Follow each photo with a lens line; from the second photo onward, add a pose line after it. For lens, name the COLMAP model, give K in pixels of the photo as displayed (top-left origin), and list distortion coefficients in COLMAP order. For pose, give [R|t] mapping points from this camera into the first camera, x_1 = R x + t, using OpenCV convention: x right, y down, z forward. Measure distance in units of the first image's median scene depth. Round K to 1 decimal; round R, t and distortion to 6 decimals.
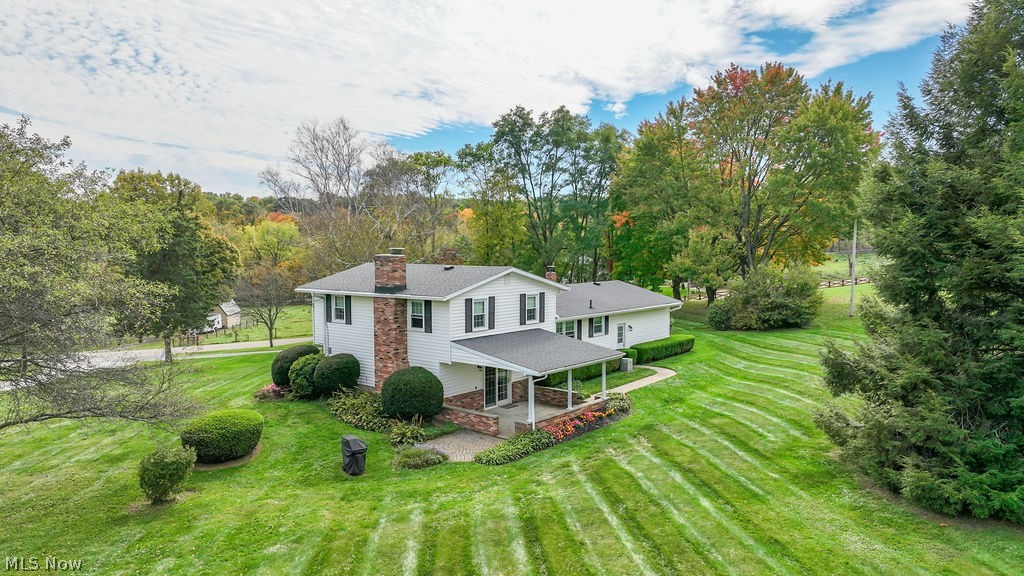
lens RADIAL K [[732.8, 0, 522.6], [0, 732.8, 330.0], [0, 0, 1]] dist [0.004255, 0.012397]
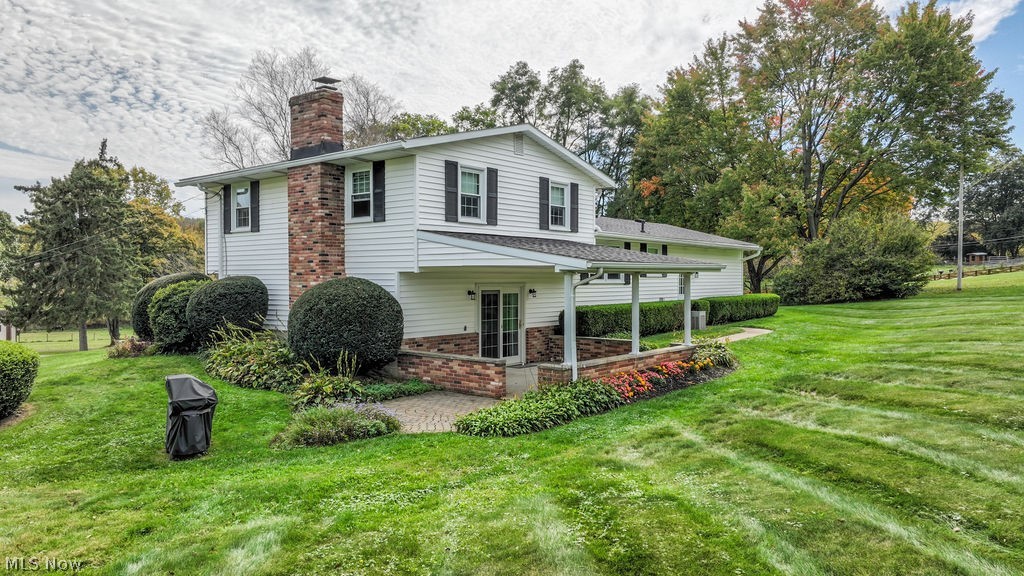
lens RADIAL K [[732.8, 0, 531.2], [0, 732.8, 336.7], [0, 0, 1]] dist [0.004255, 0.012397]
pose [[0.999887, 0.001718, 0.014919, -0.018737], [-0.001121, 0.999202, -0.039922, 0.101943], [-0.014976, 0.039901, 0.999091, 0.398403]]
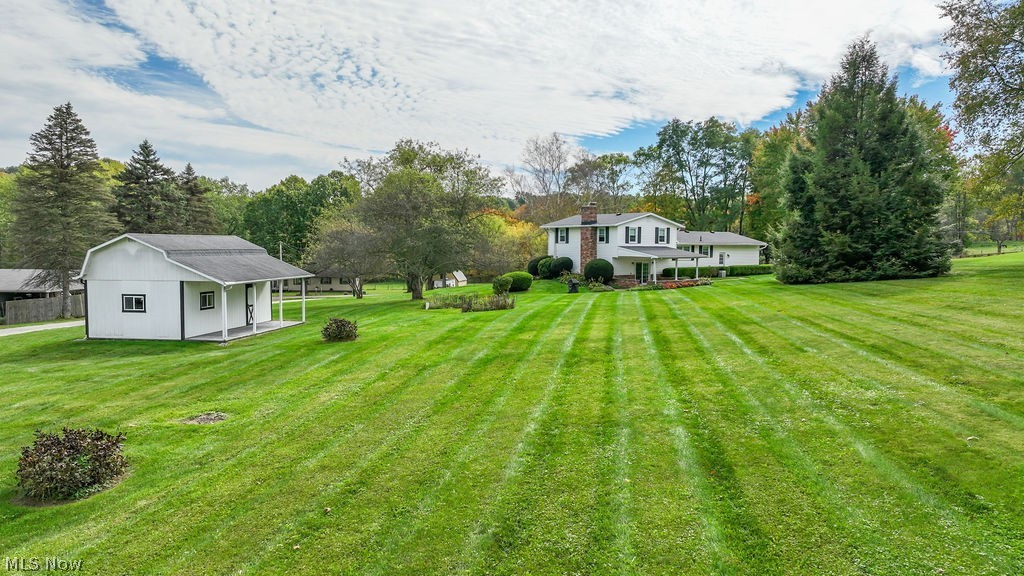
lens RADIAL K [[732.8, 0, 503.4], [0, 732.8, 339.9], [0, 0, 1]] dist [0.004255, 0.012397]
pose [[0.961348, 0.043799, -0.271832, 0.144897], [-0.040358, 0.999019, 0.018239, 0.222226], [0.272364, -0.006563, 0.962172, -0.941551]]
